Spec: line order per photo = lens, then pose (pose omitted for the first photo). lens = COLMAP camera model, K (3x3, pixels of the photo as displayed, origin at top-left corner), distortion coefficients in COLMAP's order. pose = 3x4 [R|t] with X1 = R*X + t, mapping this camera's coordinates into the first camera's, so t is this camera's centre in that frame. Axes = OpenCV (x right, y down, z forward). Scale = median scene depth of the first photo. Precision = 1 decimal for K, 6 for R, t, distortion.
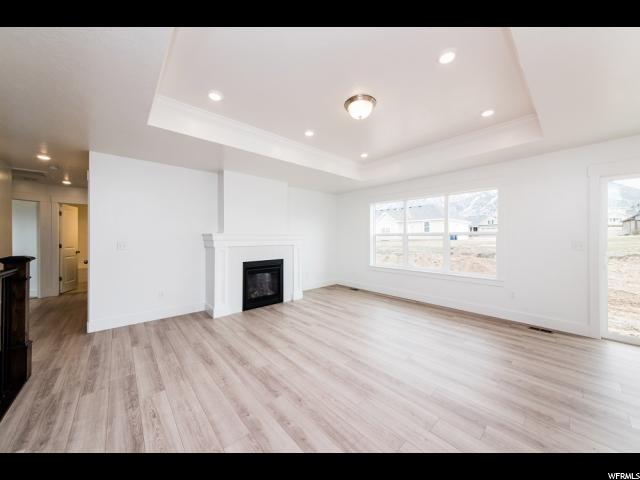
lens RADIAL K [[222.9, 0, 300.2], [0, 222.9, 237.5], [0, 0, 1]] dist [-0.000201, -0.000010]
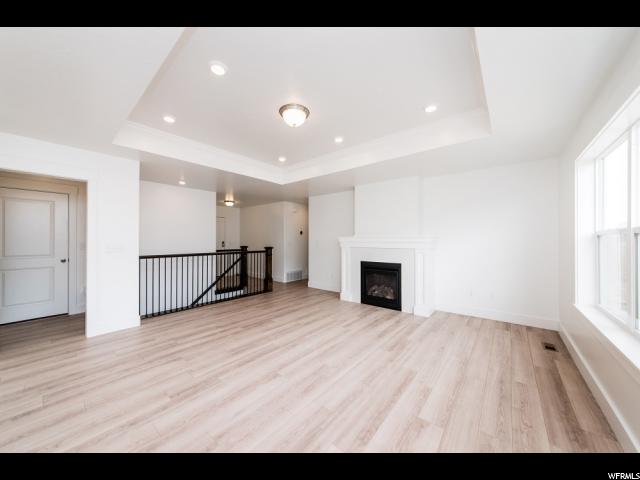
lens RADIAL K [[228.2, 0, 341.3], [0, 228.2, 240.7], [0, 0, 1]] dist [0.000065, -0.000017]
pose [[0.229992, 0.002443, -0.973189, 0.969295], [0.001011, 0.999996, 0.002749, 0.003232], [0.973192, -0.001616, 0.229989, 0.701015]]
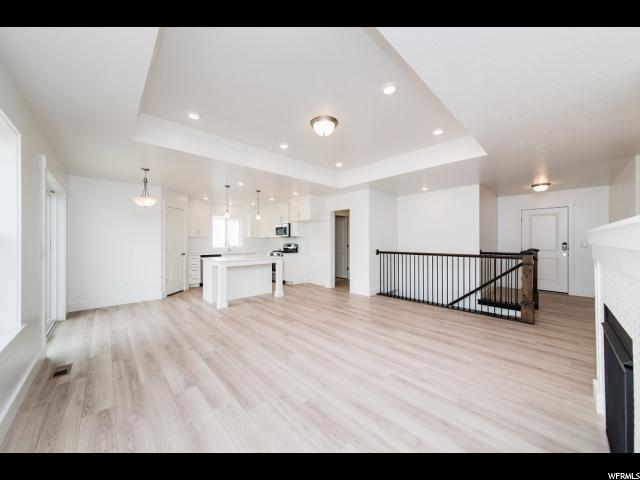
lens RADIAL K [[222.9, 0, 300.2], [0, 222.9, 237.5], [0, 0, 1]] dist [-0.000201, -0.000010]
pose [[-0.999758, 0.000844, -0.021963, 0.301137], [0.001128, 0.999916, -0.012920, 0.002955], [0.021950, -0.012941, -0.999675, 1.532557]]
